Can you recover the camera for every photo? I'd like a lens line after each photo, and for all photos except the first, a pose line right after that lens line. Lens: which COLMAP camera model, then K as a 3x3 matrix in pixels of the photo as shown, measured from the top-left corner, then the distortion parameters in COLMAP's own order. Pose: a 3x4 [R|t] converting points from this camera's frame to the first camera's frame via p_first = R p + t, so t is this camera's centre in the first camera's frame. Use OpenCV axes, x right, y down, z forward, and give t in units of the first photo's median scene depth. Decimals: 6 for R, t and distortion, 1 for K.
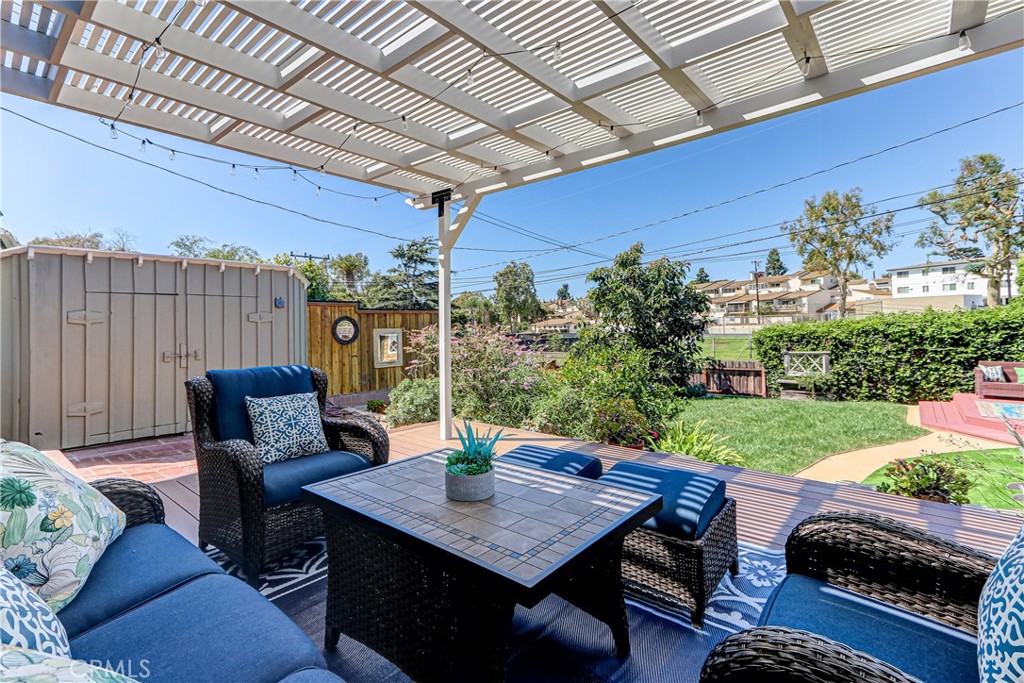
lens RADIAL K [[467.6, 0, 493.7], [0, 467.6, 320.8], [0, 0, 1]] dist [0.017336, -0.004493]
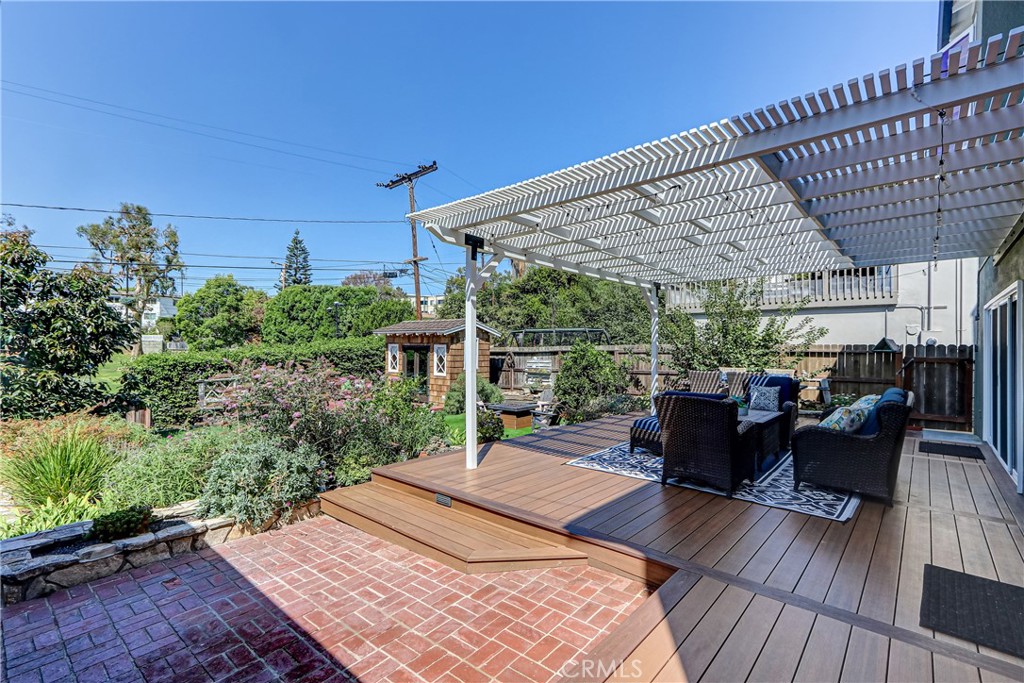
lens RADIAL K [[467.6, 0, 503.8], [0, 467.6, 349.8], [0, 0, 1]] dist [0.017336, -0.004493]
pose [[-0.028092, 0.005494, 0.999590, -0.416678], [-0.015859, 0.999857, -0.005941, -0.007146], [-0.999480, -0.016020, -0.028001, 0.349021]]
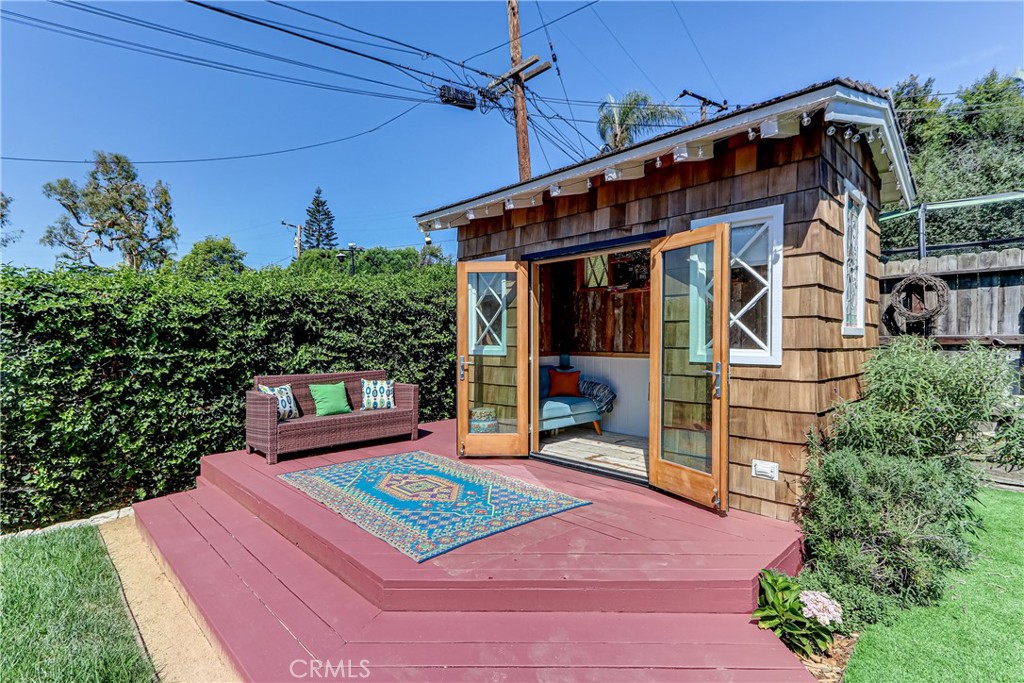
lens RADIAL K [[467.6, 0, 499.1], [0, 467.6, 349.3], [0, 0, 1]] dist [0.017336, -0.004493]
pose [[0.062146, -0.002510, 0.998064, 0.458845], [-0.006479, 0.999975, 0.002918, 0.043473], [-0.998046, -0.006648, 0.062129, 0.571203]]
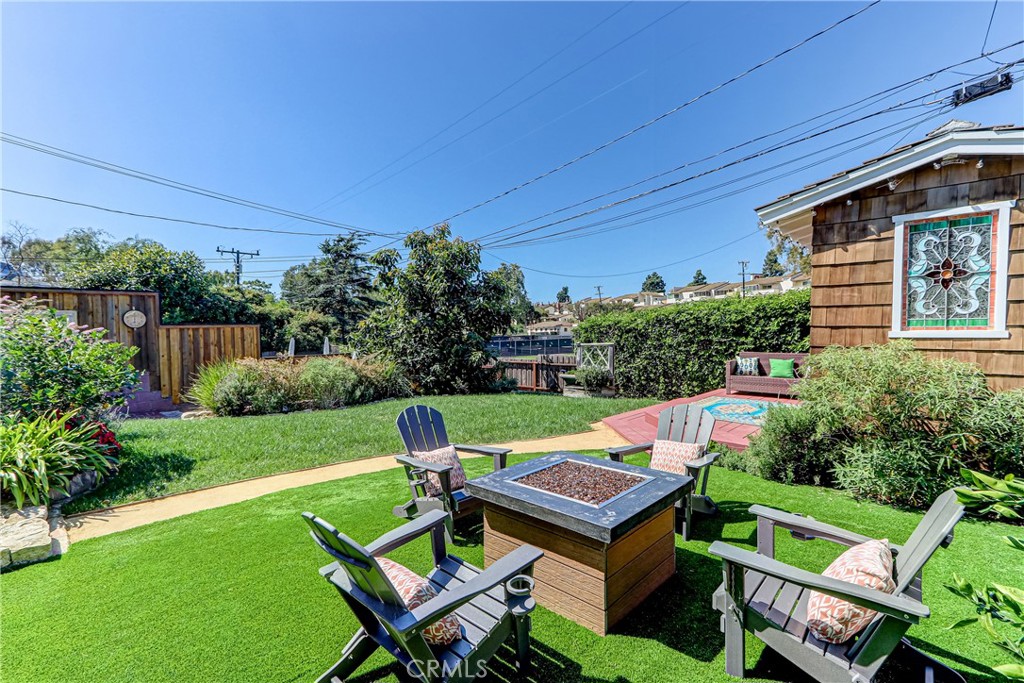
lens RADIAL K [[467.6, 0, 491.4], [0, 467.6, 342.6], [0, 0, 1]] dist [0.017336, -0.004493]
pose [[0.999197, 0.006861, -0.039473, 0.467033], [-0.005359, 0.999262, 0.038043, 0.029494], [0.039705, -0.037801, 0.998496, 0.099171]]
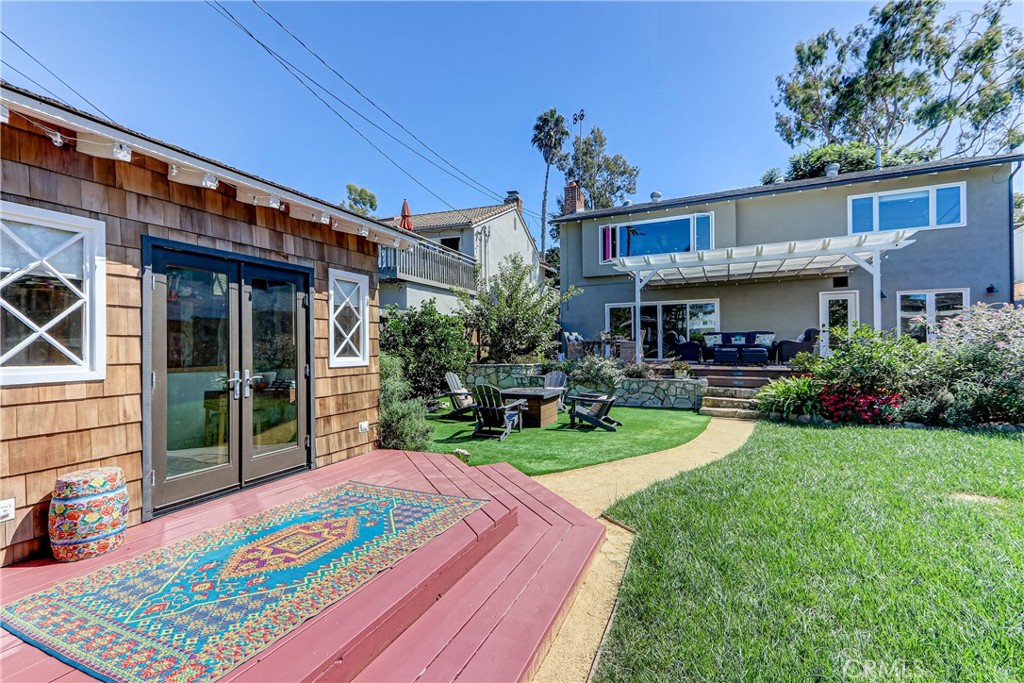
lens RADIAL K [[467.6, 0, 497.8], [0, 467.6, 336.9], [0, 0, 1]] dist [0.017336, -0.004493]
pose [[-0.957291, 0.020801, -0.288377, 0.693676], [0.029286, 0.999255, -0.025139, 0.040127], [0.287639, -0.032511, -0.957187, 0.855810]]
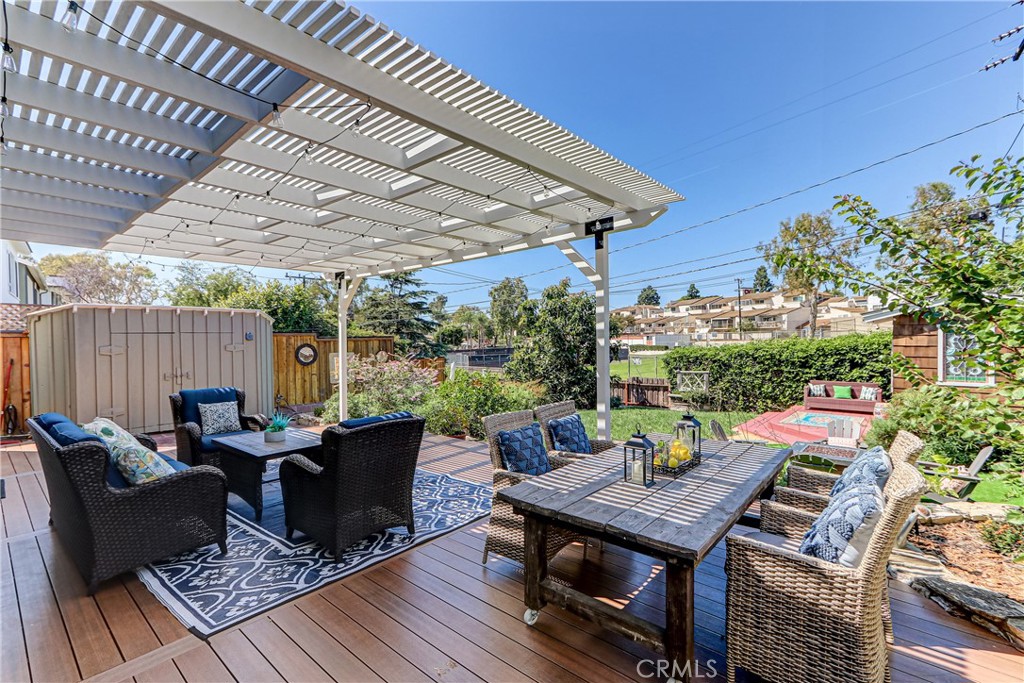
lens RADIAL K [[467.6, 0, 491.7], [0, 467.6, 340.6], [0, 0, 1]] dist [0.017336, -0.004493]
pose [[0.999953, 0.003467, -0.009108, 0.145073], [-0.003330, 0.999882, 0.014969, -0.027837], [0.009158, -0.014938, 0.999846, -0.198391]]
